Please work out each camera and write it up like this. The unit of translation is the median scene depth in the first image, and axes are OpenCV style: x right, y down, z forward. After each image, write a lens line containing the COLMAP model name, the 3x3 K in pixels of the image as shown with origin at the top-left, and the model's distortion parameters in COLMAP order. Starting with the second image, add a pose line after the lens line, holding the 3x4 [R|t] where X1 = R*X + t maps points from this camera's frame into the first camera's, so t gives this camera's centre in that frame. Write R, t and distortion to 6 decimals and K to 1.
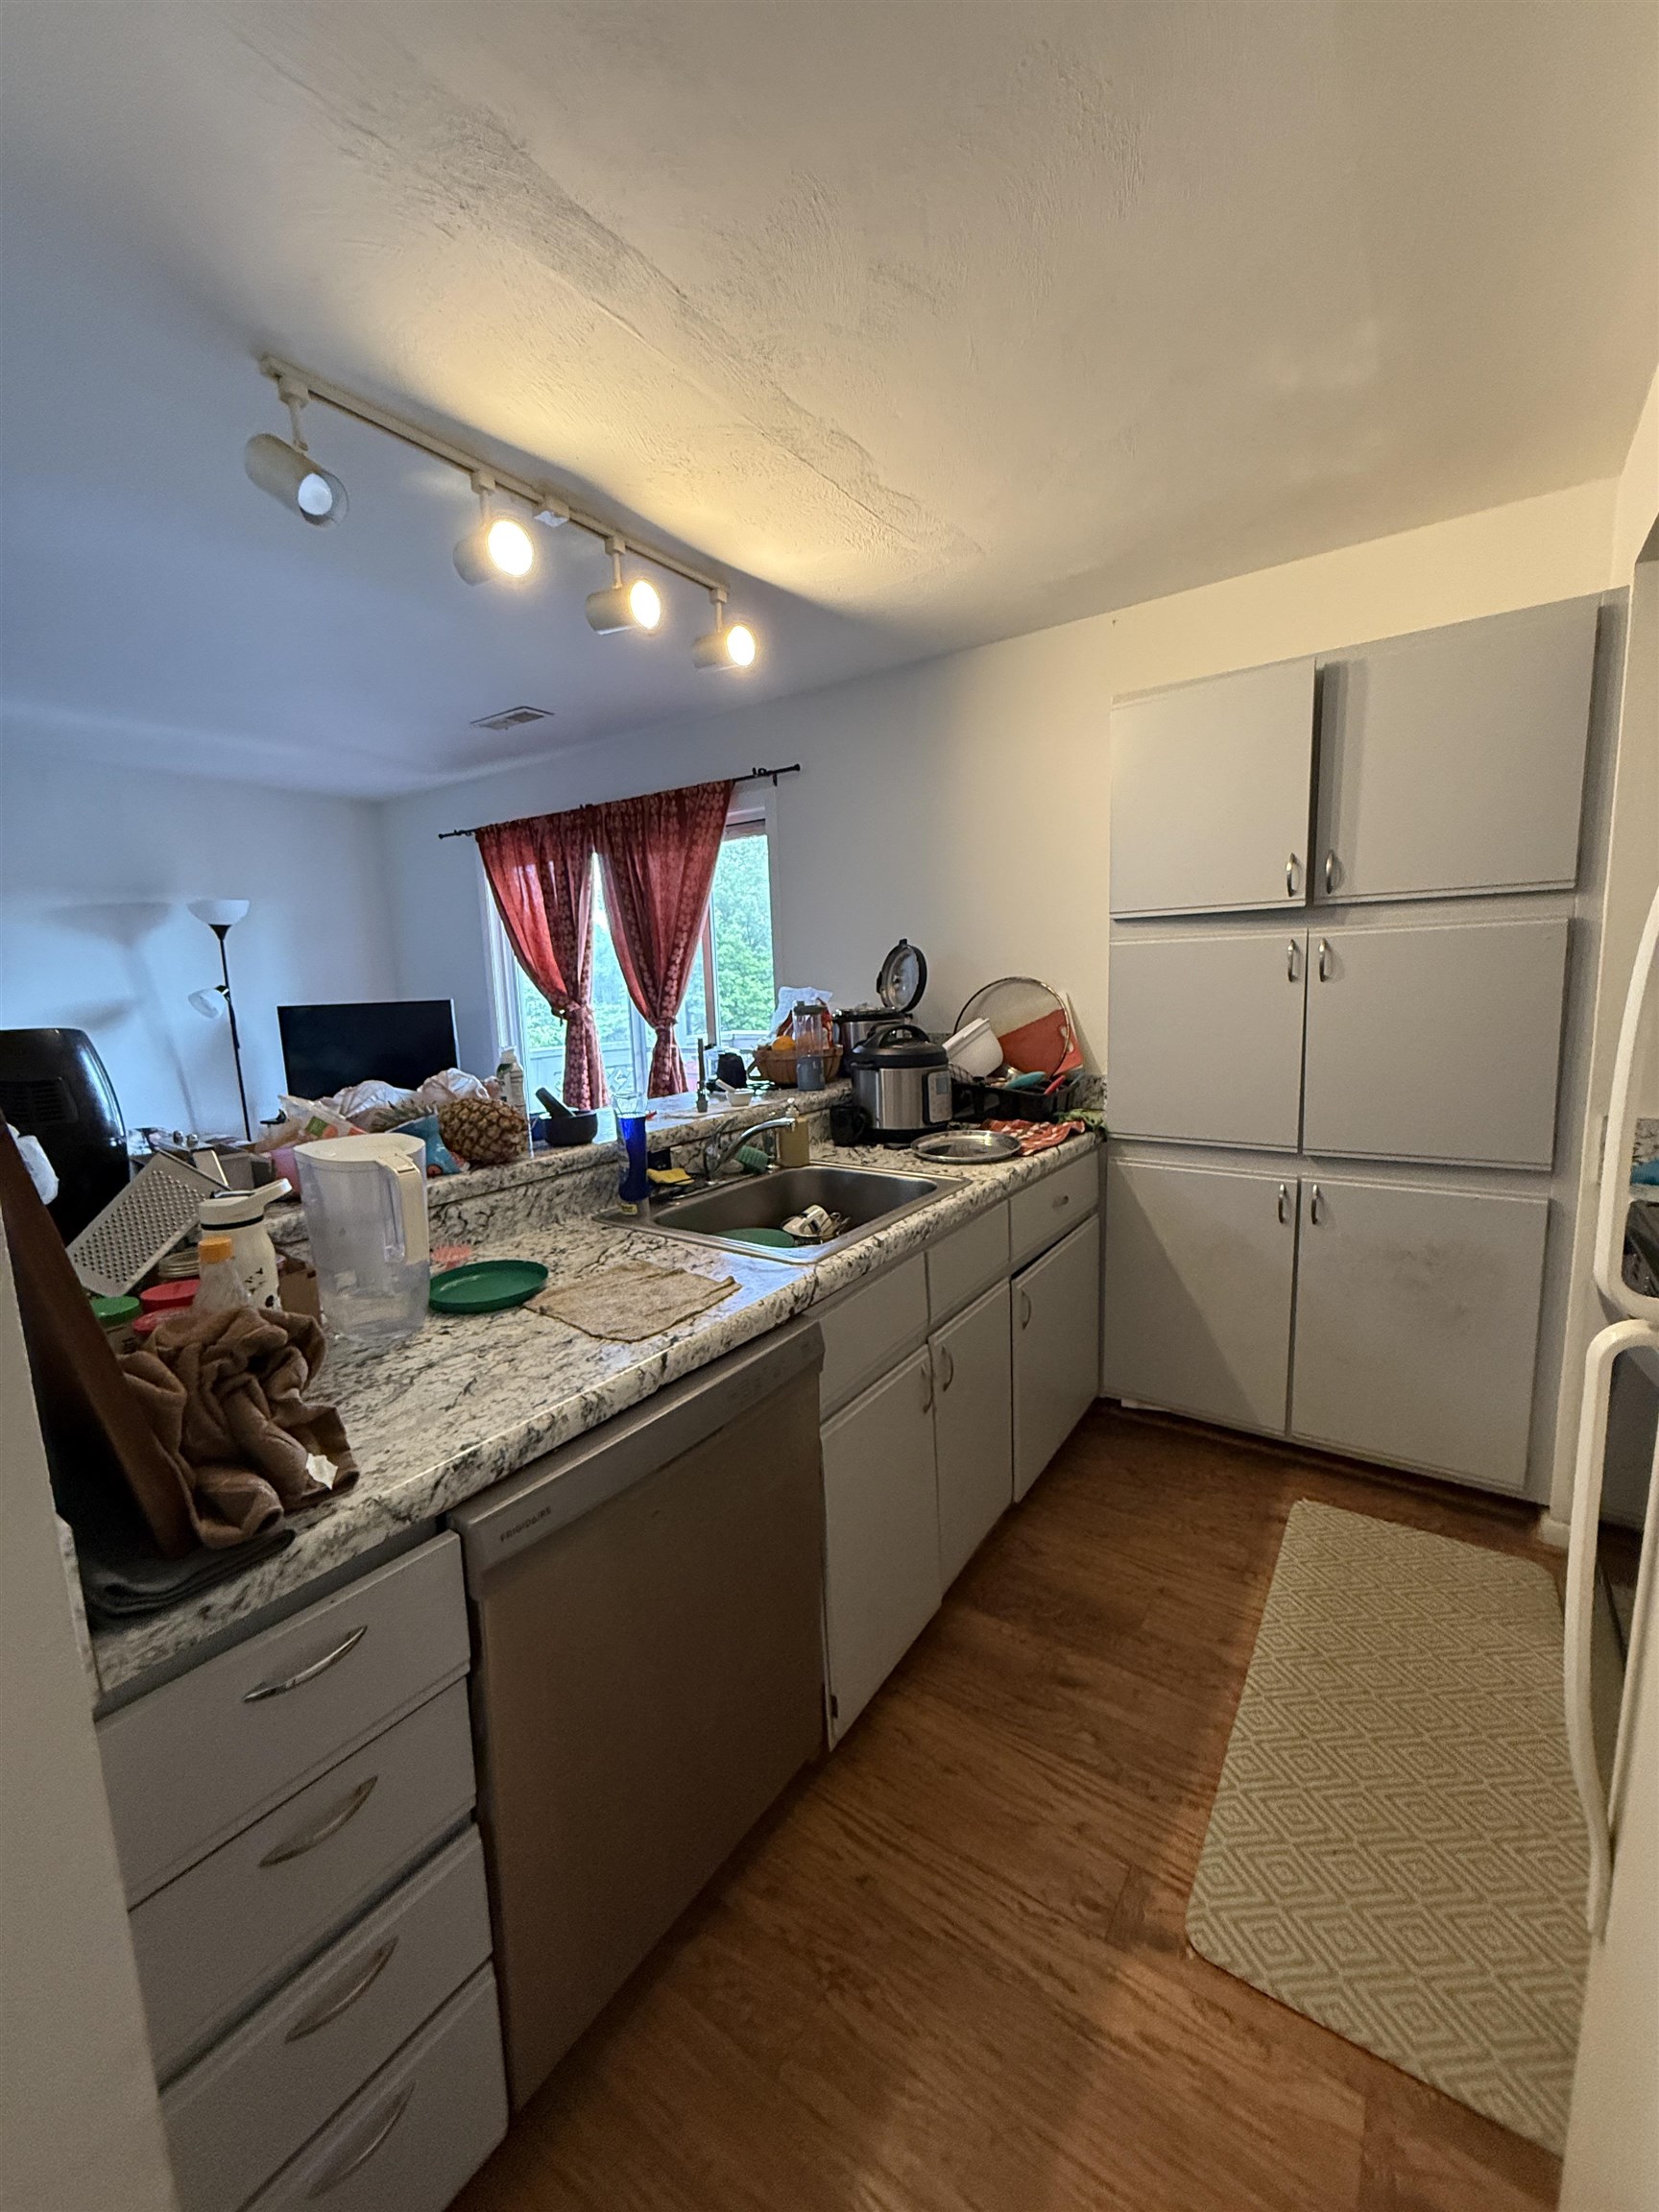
lens RADIAL K [[882.9, 0, 831.1], [0, 882.9, 1105.9], [0, 0, 1]] dist [0.000141, 0.000316]
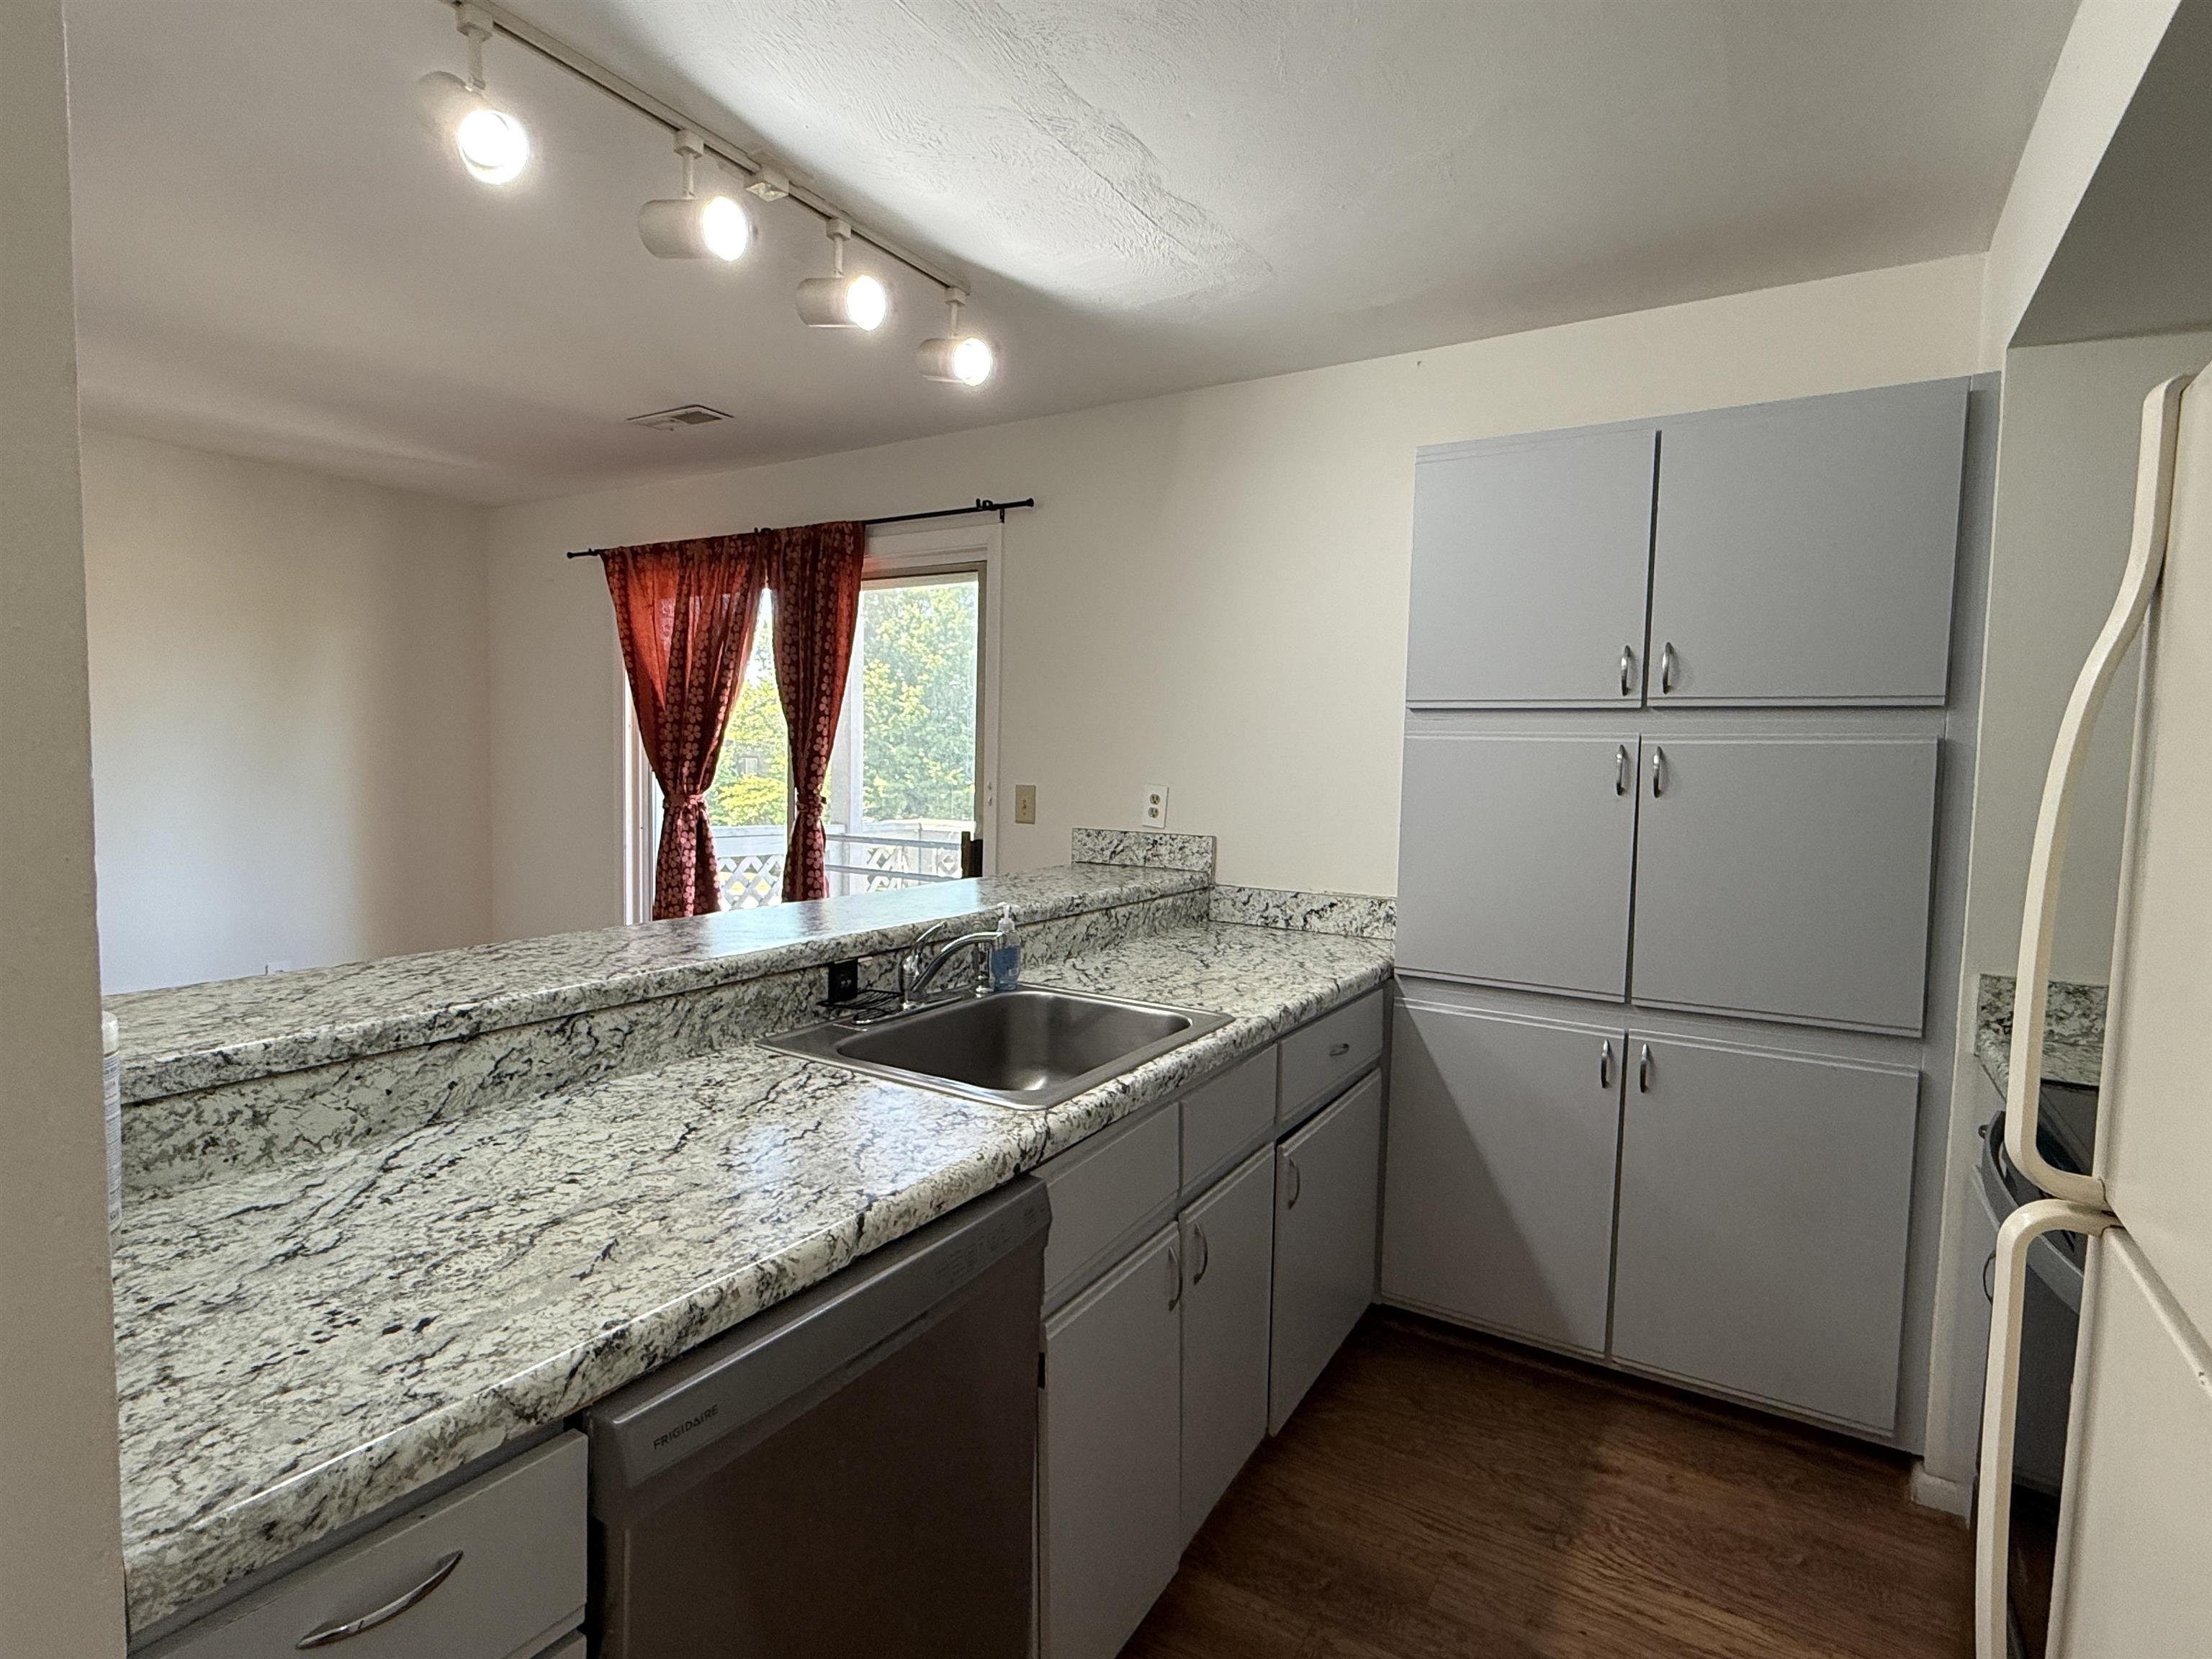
lens RADIAL K [[1116.6, 0, 1099.3], [0, 1116.6, 831.4], [0, 0, 1]] dist [0.011552, -0.010068]
pose [[0.996866, 0.053272, 0.058483, -0.036236], [-0.048250, 0.995284, -0.084156, 0.008841], [-0.062691, 0.081071, 0.994735, -0.022178]]
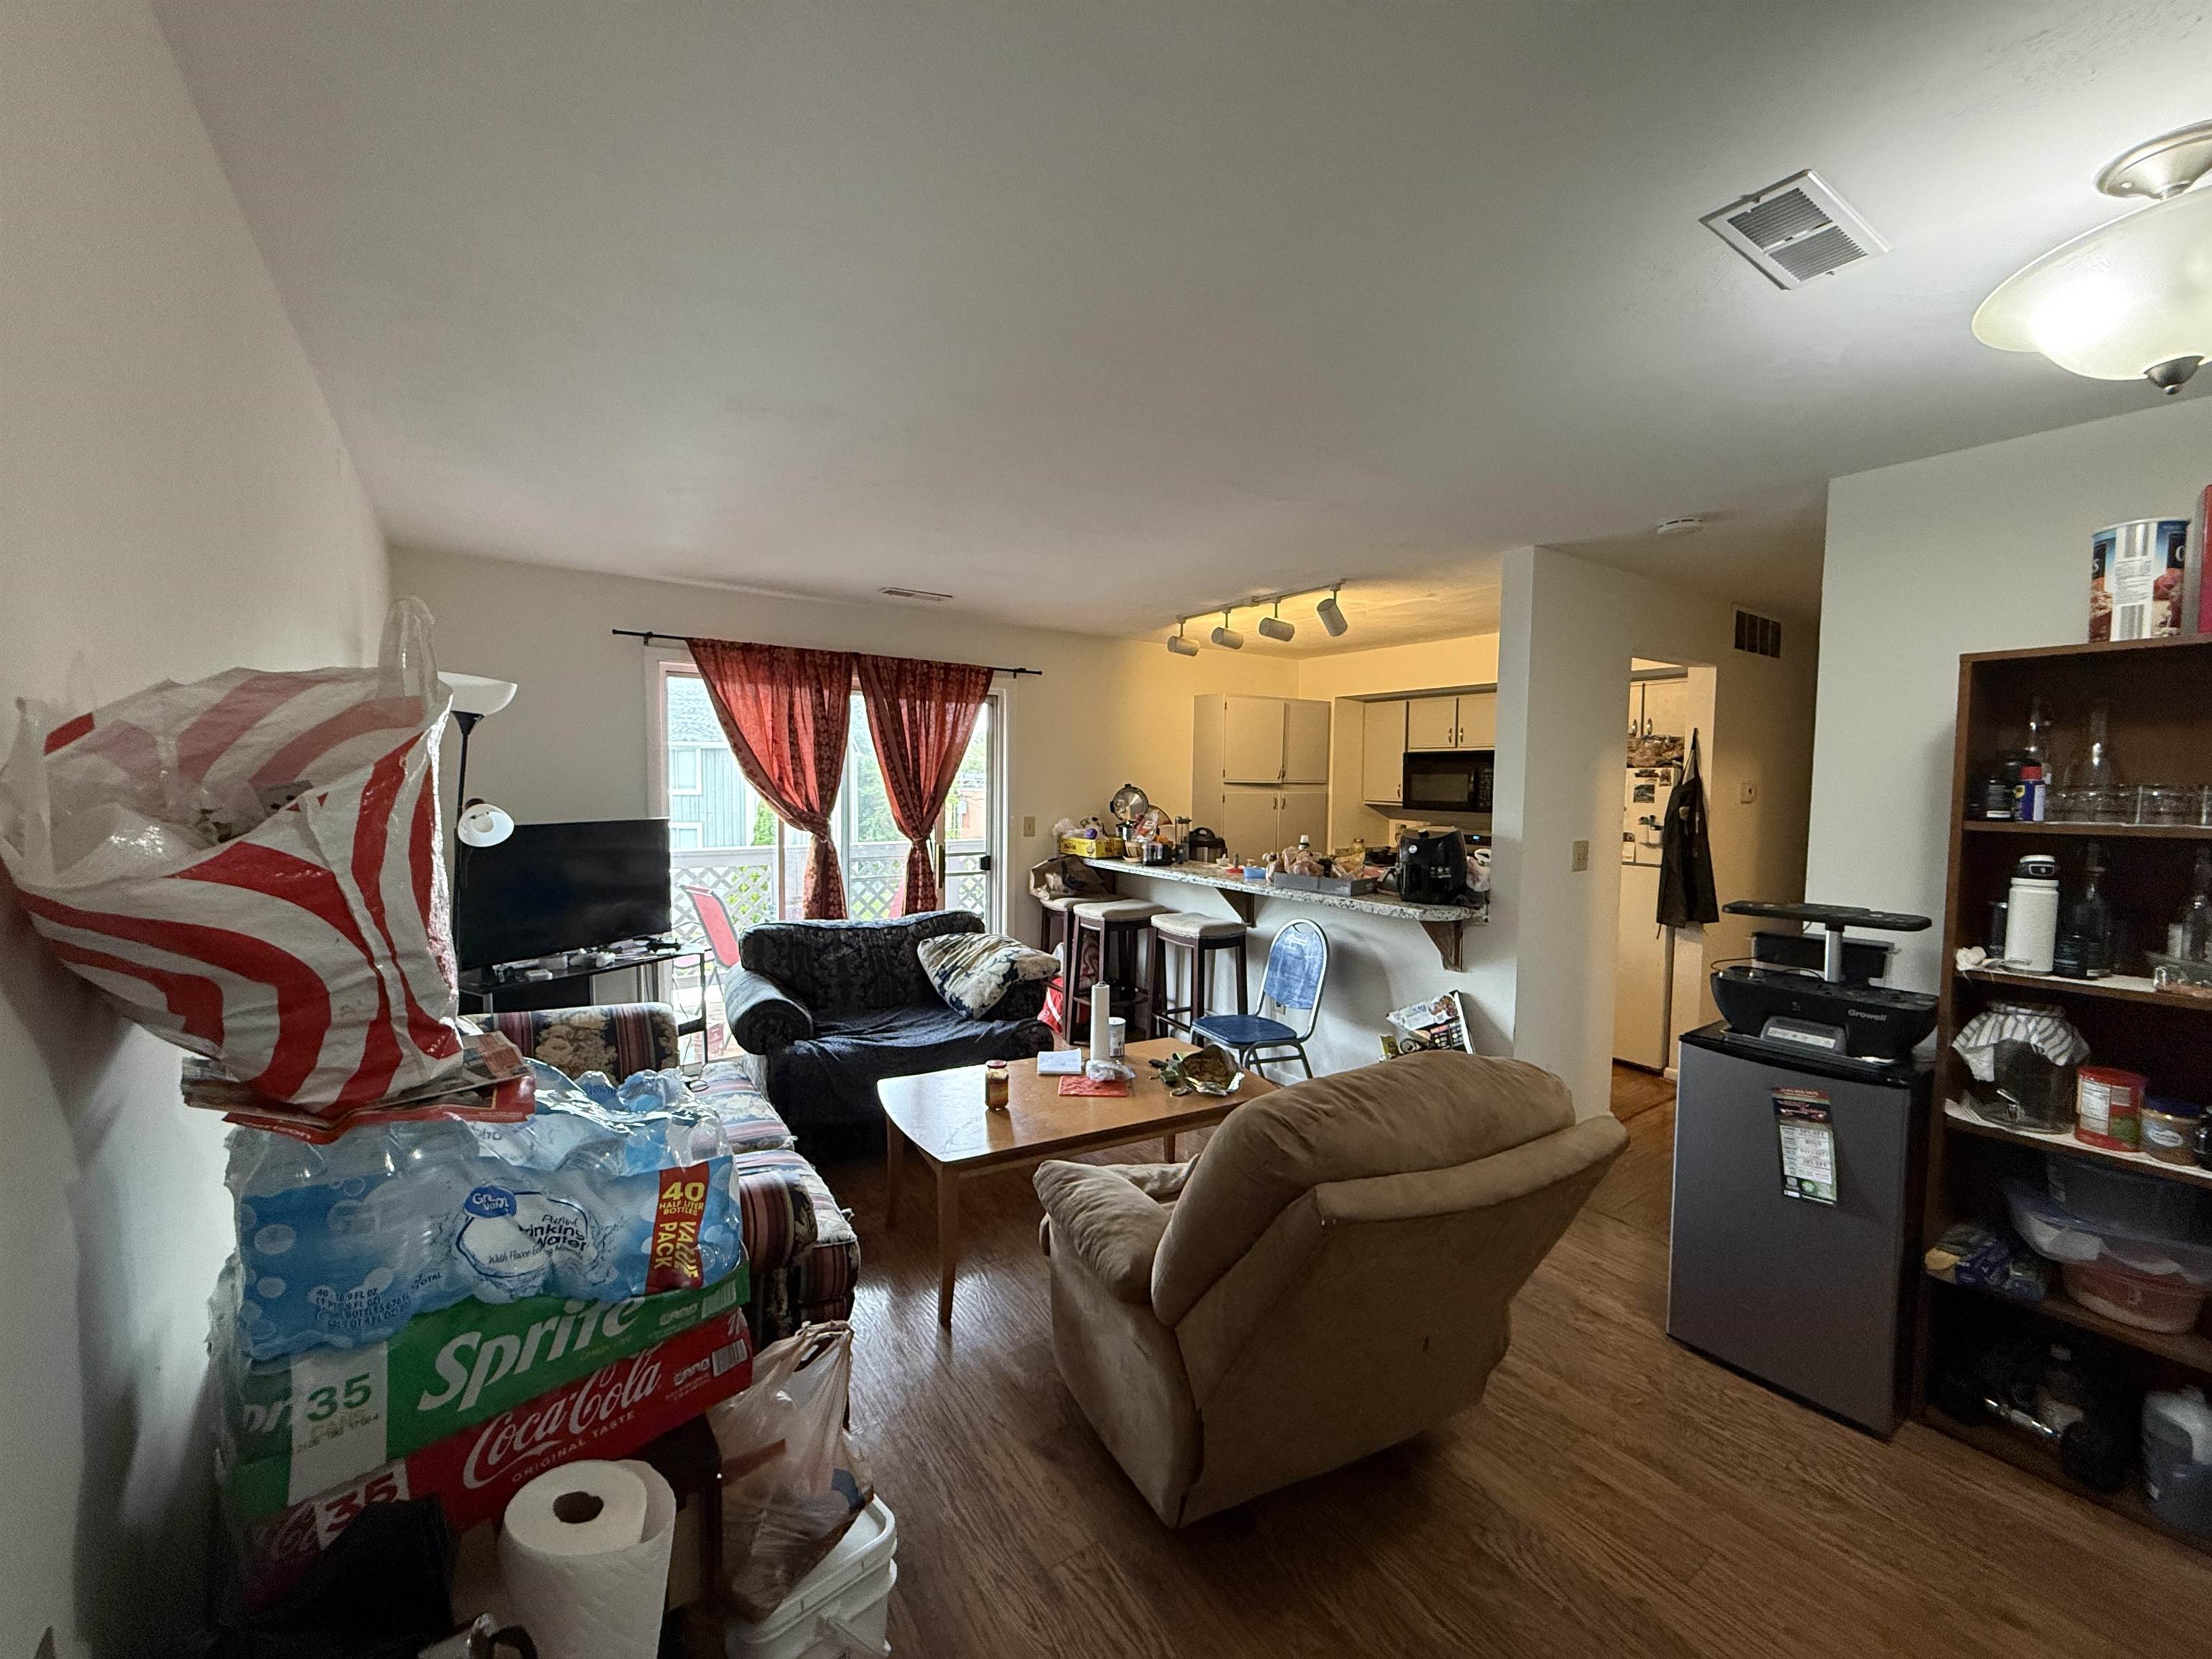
lens RADIAL K [[882.9, 0, 1092.9], [0, 882.9, 824.0], [0, 0, 1]] dist [0.000141, 0.000316]
pose [[0.342626, -0.012433, 0.939390, -2.921683], [0.111171, 0.993423, -0.027399, -0.104180], [-0.932871, 0.113821, 0.341755, 0.747334]]
